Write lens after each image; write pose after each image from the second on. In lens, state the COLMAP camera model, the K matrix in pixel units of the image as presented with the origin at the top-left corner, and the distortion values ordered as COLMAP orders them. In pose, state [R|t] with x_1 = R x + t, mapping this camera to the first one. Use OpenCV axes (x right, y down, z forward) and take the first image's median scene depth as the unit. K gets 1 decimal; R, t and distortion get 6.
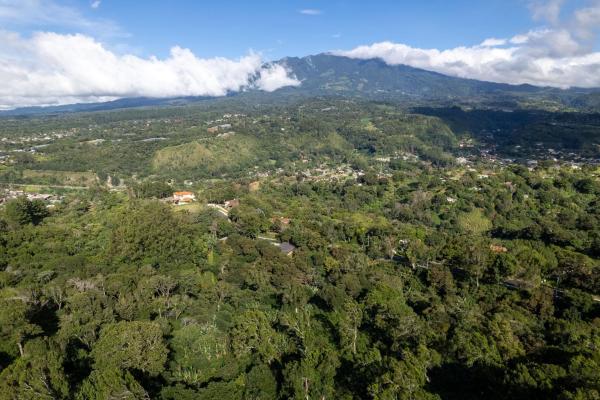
lens RADIAL K [[382.2, 0, 299.0], [0, 382.2, 202.8], [0, 0, 1]] dist [-0.084035, 0.072338]
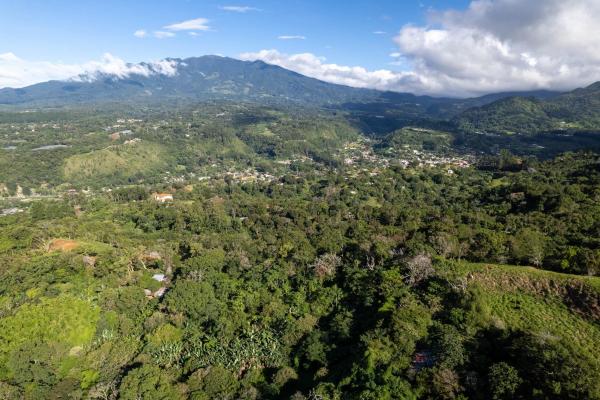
lens RADIAL K [[382.2, 0, 299.0], [0, 382.2, 202.8], [0, 0, 1]] dist [-0.084035, 0.072338]
pose [[0.956059, -0.051189, 0.288672, -0.076371], [0.052880, 0.998599, 0.001942, 0.007210], [-0.288367, 0.013409, 0.957426, -0.105650]]
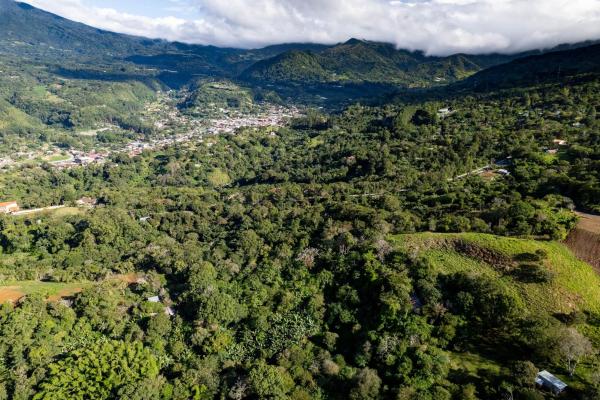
lens RADIAL K [[382.2, 0, 299.0], [0, 382.2, 202.8], [0, 0, 1]] dist [-0.084035, 0.072338]
pose [[0.675141, -0.234762, 0.699337, -0.153263], [0.153876, 0.971974, 0.177732, -0.027837], [-0.721462, -0.012383, 0.692344, -0.104246]]
